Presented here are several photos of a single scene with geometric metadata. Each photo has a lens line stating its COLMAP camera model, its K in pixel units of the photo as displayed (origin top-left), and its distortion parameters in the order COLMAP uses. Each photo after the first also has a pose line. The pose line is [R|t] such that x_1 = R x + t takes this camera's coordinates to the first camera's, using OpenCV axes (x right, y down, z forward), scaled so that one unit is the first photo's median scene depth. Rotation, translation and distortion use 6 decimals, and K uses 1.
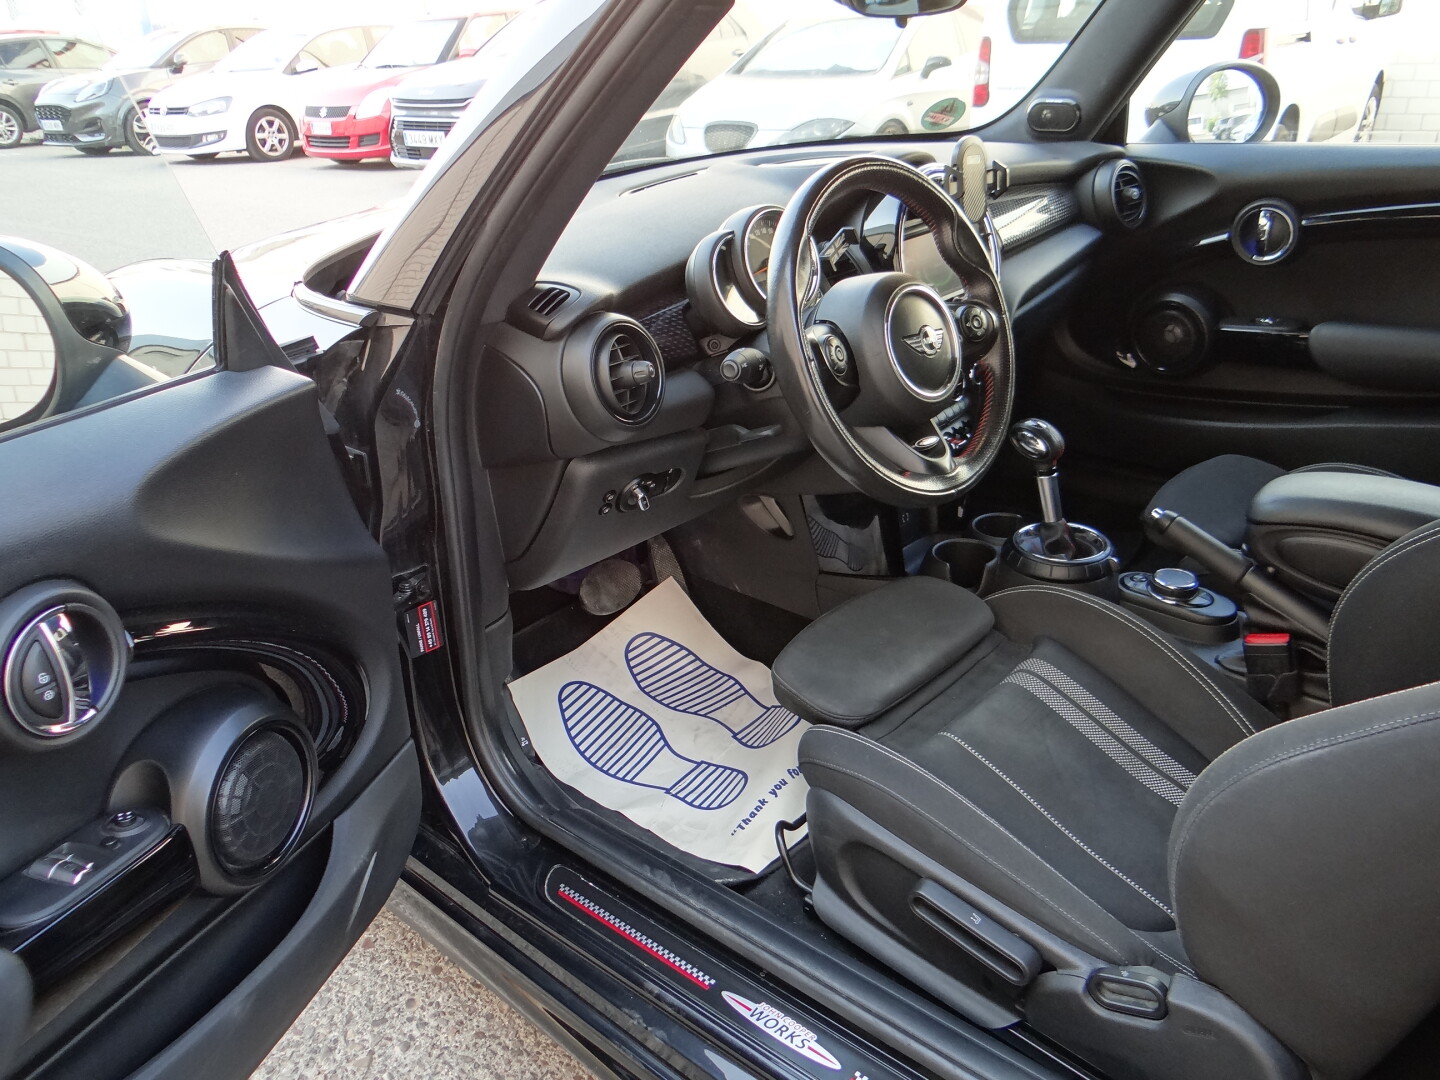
lens RADIAL K [[1127.5, 0, 718.9], [0, 1127.5, 544.1], [0, 0, 1]] dist [-0.003502, 0.007934]
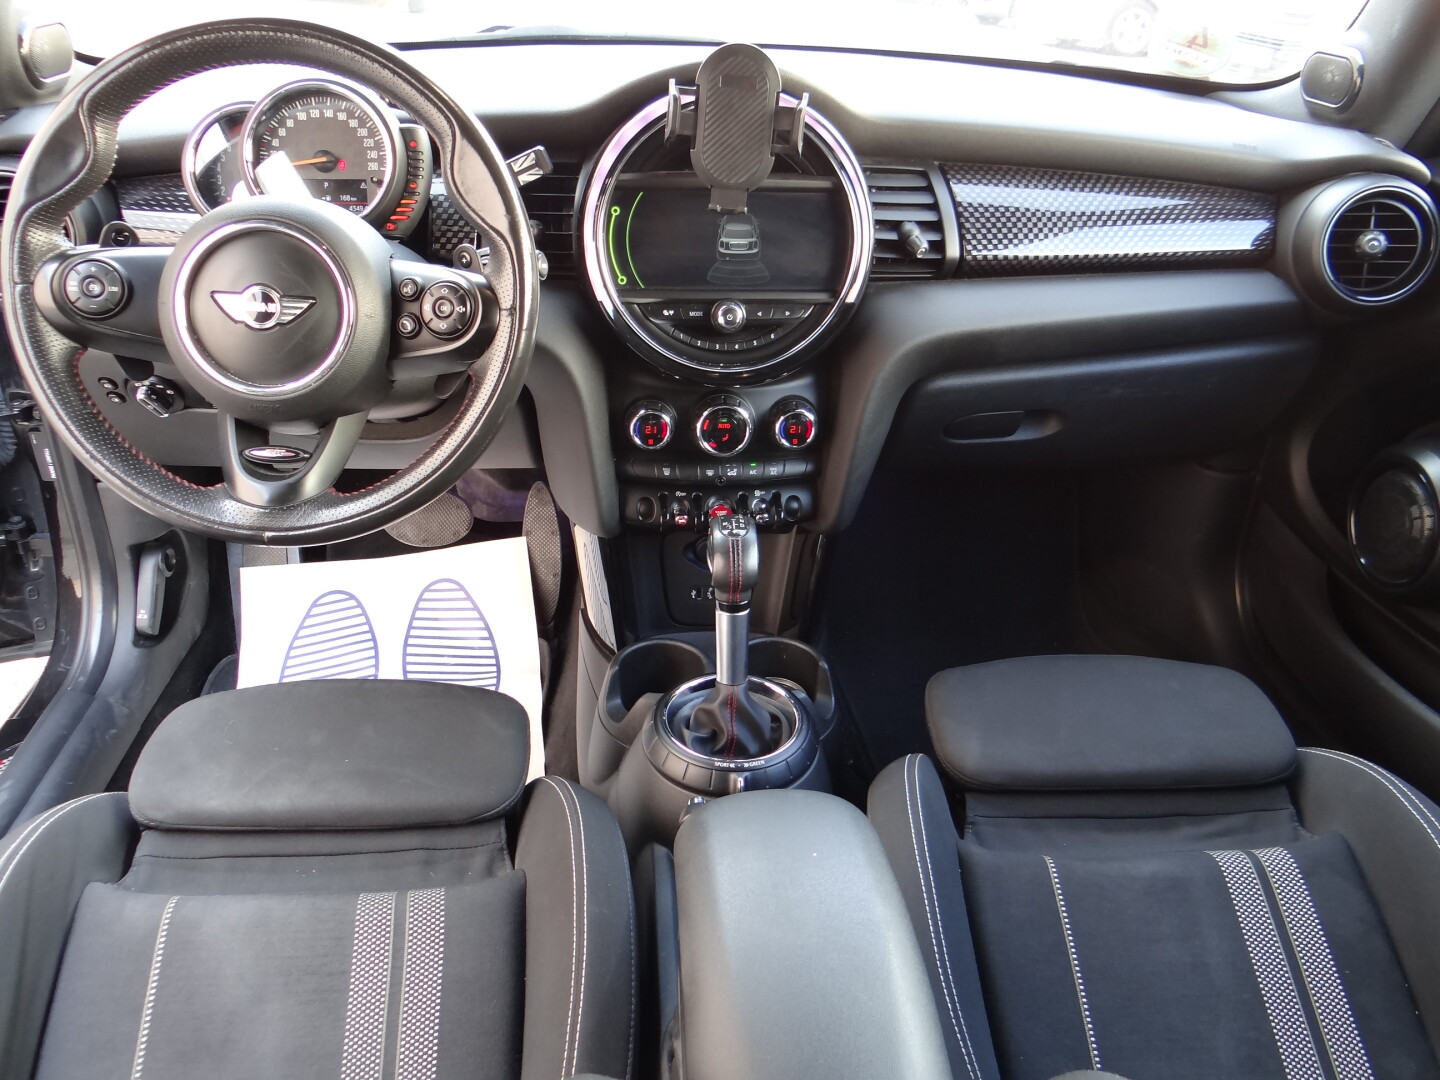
lens RADIAL K [[1157.9, 0, 720.4], [0, 1157.9, 542.0], [0, 0, 1]] dist [-0.016212, -0.005213]
pose [[0.721785, 0.407001, -0.559801, 0.642316], [-0.361095, 0.911463, 0.197093, -0.222952], [0.590455, 0.059882, 0.804846, 0.479783]]
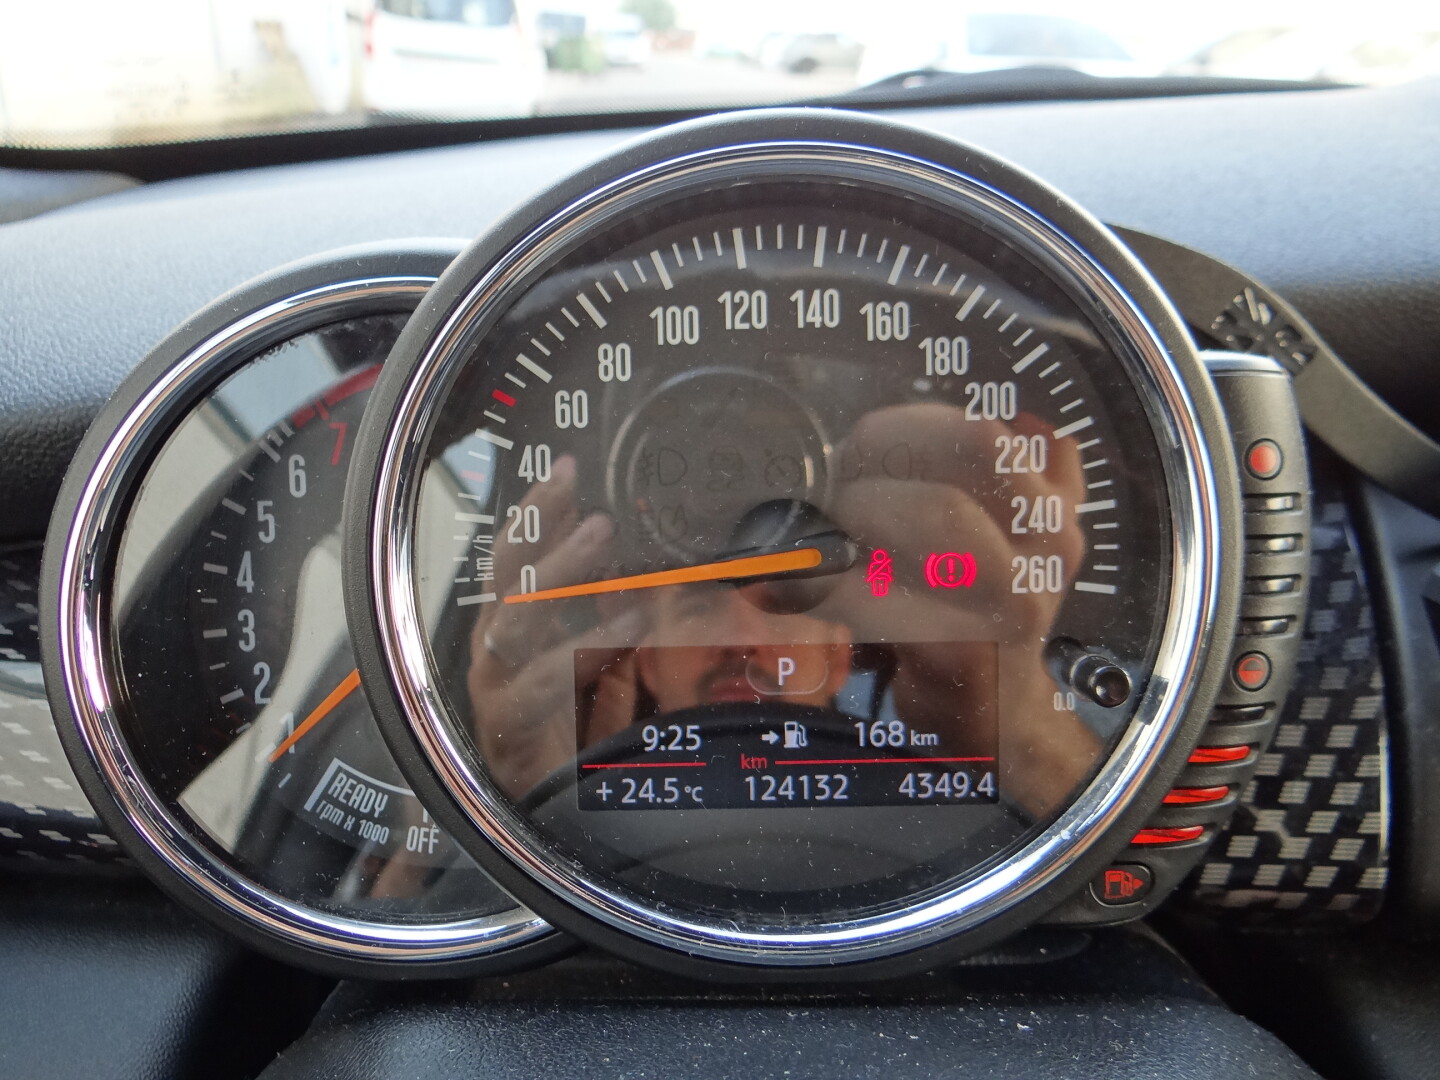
lens RADIAL K [[1129.0, 0, 724.6], [0, 1129.0, 539.7], [0, 0, 1]] dist [0.012945, 0.000506]
pose [[0.679789, 0.330697, -0.654619, 0.107334], [-0.343834, 0.932107, 0.113822, -0.222809], [0.647816, 0.147705, 0.747341, 0.762070]]
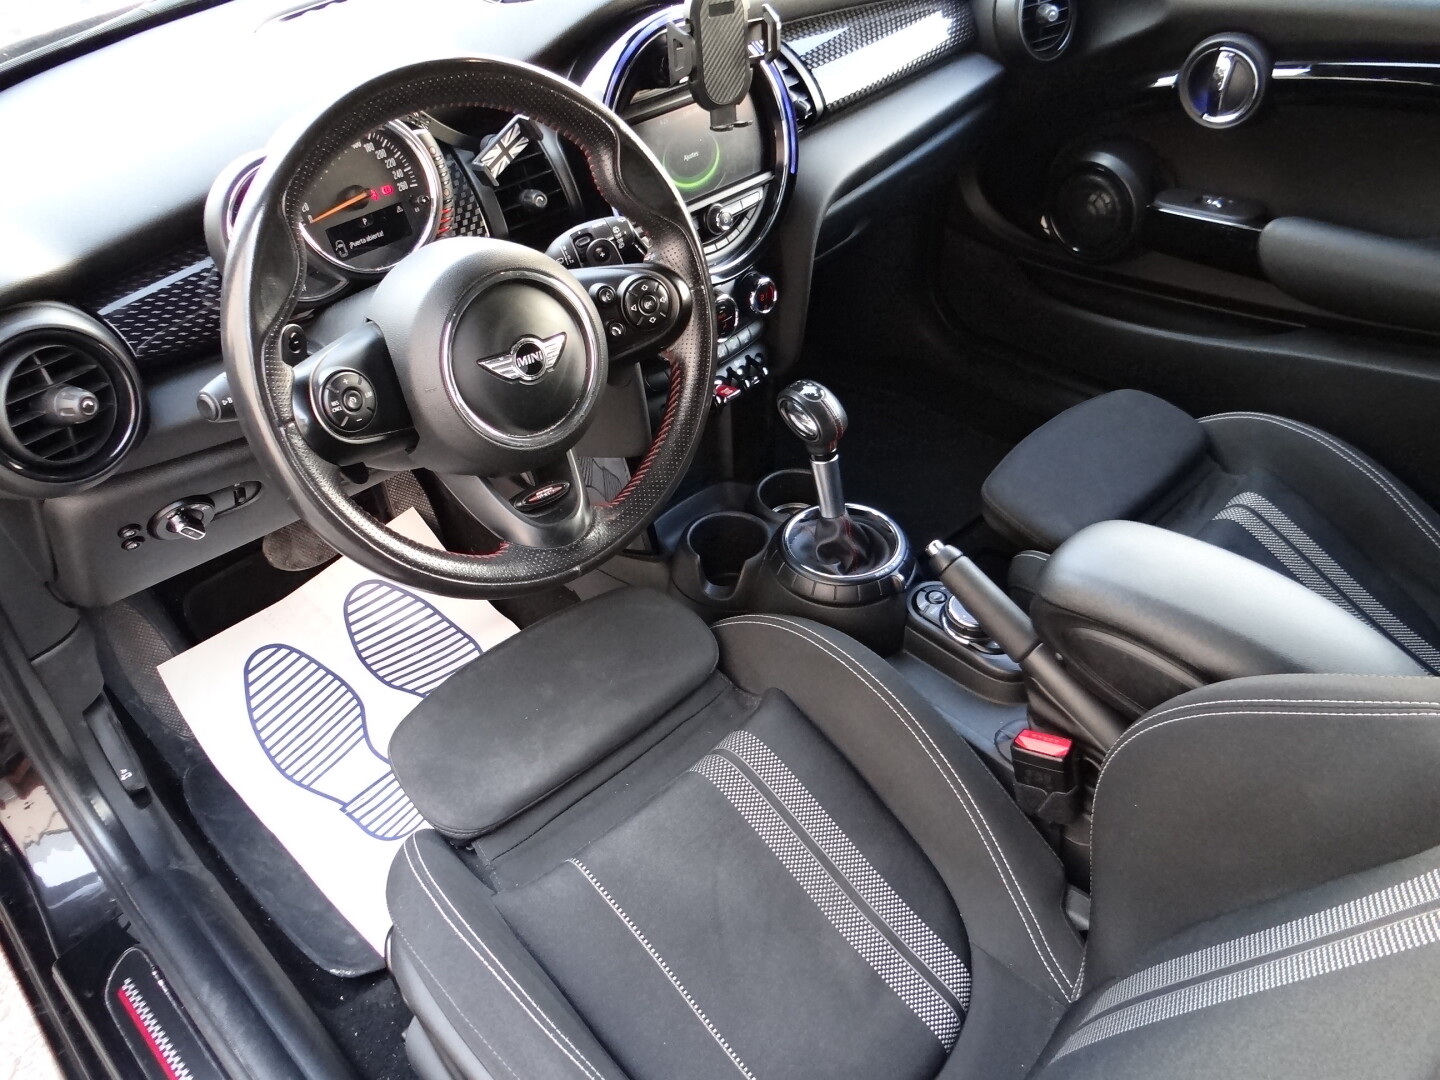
lens RADIAL K [[1127.5, 0, 717.8], [0, 1127.5, 537.9], [0, 0, 1]] dist [-0.003502, 0.007934]
pose [[0.997636, 0.055895, -0.039988, 0.253792], [-0.044544, 0.968974, 0.243118, -0.189146], [0.052337, -0.240762, 0.969172, 0.258361]]
